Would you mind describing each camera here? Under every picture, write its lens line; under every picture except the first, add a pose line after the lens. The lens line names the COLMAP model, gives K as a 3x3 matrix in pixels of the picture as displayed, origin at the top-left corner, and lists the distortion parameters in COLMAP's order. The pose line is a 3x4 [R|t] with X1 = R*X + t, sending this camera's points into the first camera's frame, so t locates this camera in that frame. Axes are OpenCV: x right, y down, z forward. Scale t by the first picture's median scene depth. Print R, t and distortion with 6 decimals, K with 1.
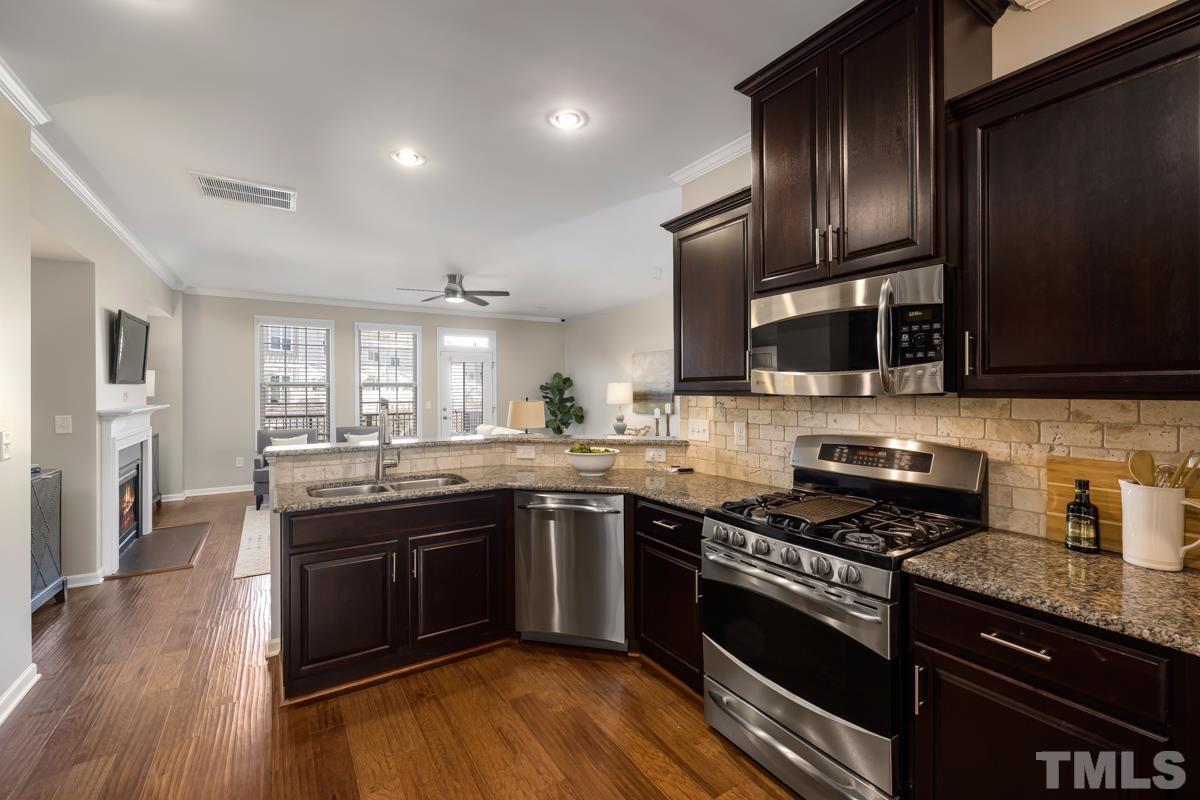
lens RADIAL K [[505.0, 0, 587.2], [0, 505.0, 383.0], [0, 0, 1]] dist [-0.001082, -0.000813]
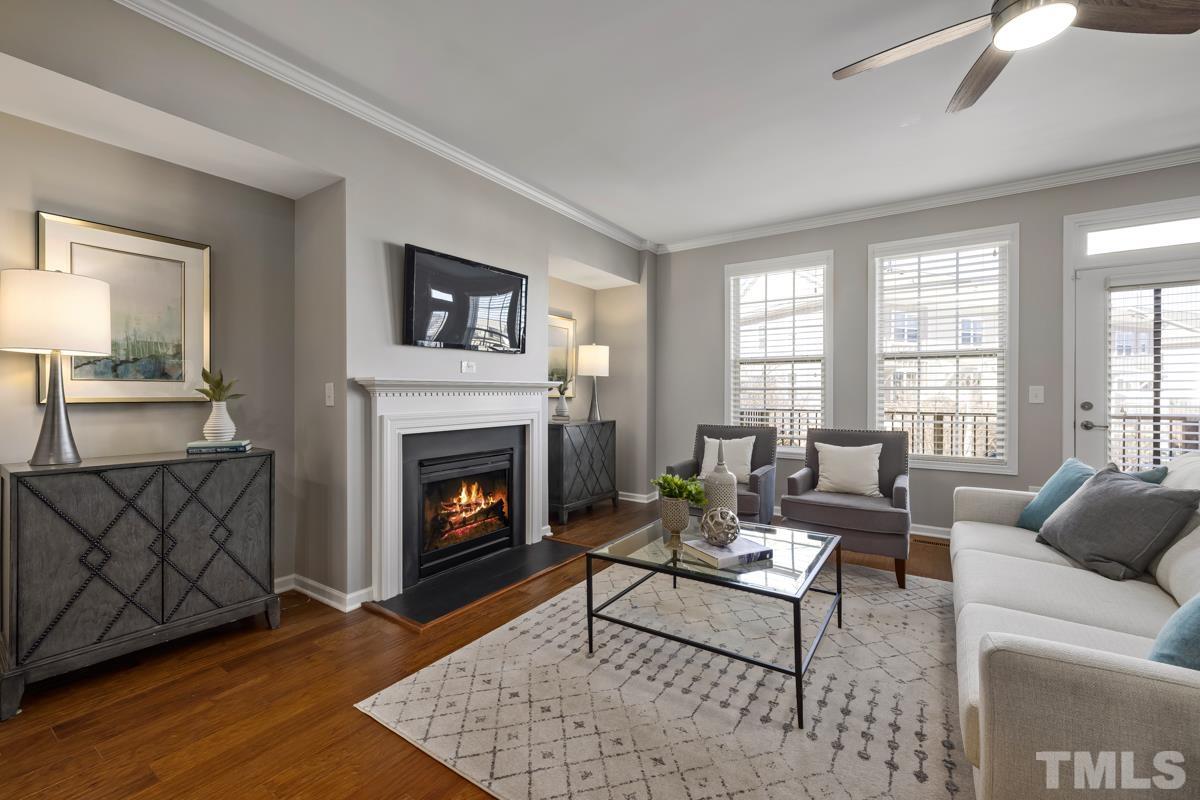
lens RADIAL K [[505.0, 0, 594.0], [0, 505.0, 386.3], [0, 0, 1]] dist [-0.001082, -0.000813]
pose [[0.408661, -0.006920, -0.912660, -0.095853], [0.010440, 0.999941, -0.002907, 0.048773], [0.912626, -0.008340, 0.408710, 0.671190]]
